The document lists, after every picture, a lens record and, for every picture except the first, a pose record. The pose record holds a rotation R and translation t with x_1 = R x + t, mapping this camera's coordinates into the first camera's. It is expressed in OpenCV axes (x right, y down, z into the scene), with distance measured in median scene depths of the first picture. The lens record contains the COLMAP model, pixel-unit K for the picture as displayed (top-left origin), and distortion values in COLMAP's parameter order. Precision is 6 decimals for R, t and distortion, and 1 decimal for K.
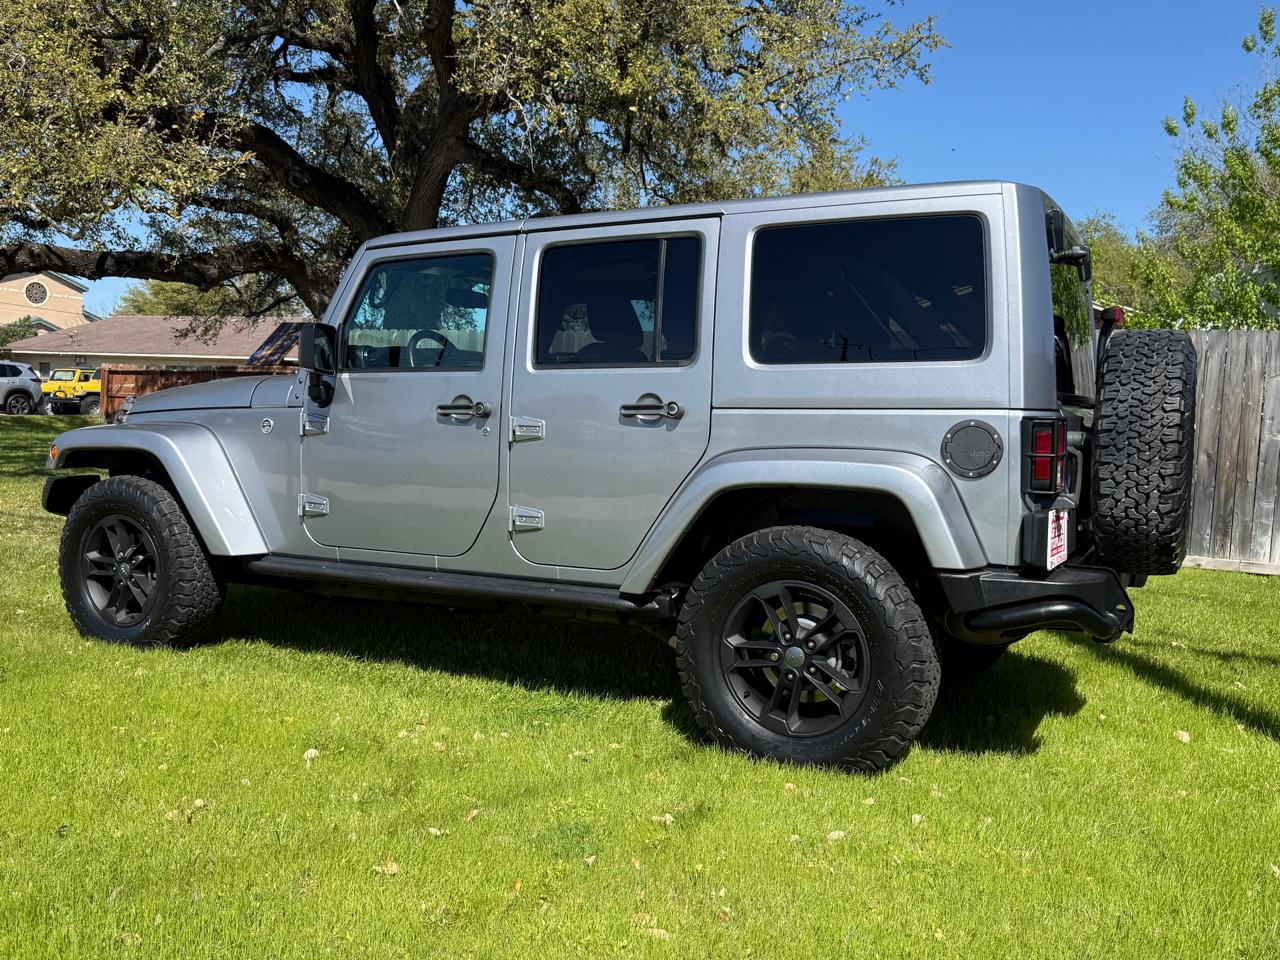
lens RADIAL K [[1116.2, 0, 640.0], [0, 1116.2, 480.0], [0, 0, 1]] dist [0.087188, -0.127447]
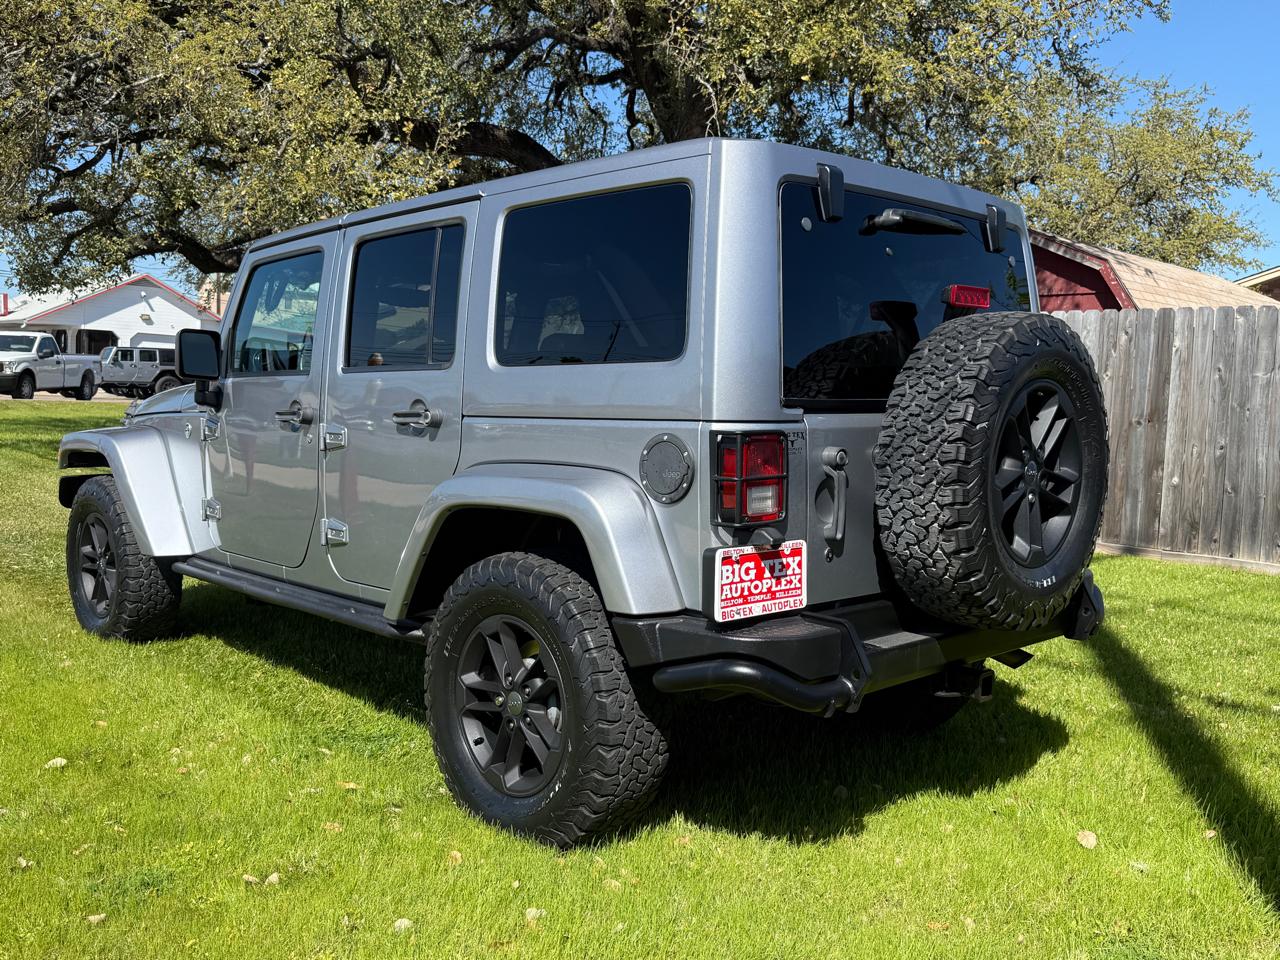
lens RADIAL K [[1116.2, 0, 640.0], [0, 1116.2, 480.0], [0, 0, 1]] dist [0.087188, -0.127447]
pose [[0.951067, 0.016156, -0.308561, 0.464808], [-0.012581, 0.999829, 0.013572, -0.026485], [0.308727, -0.009026, 0.951108, 0.190837]]
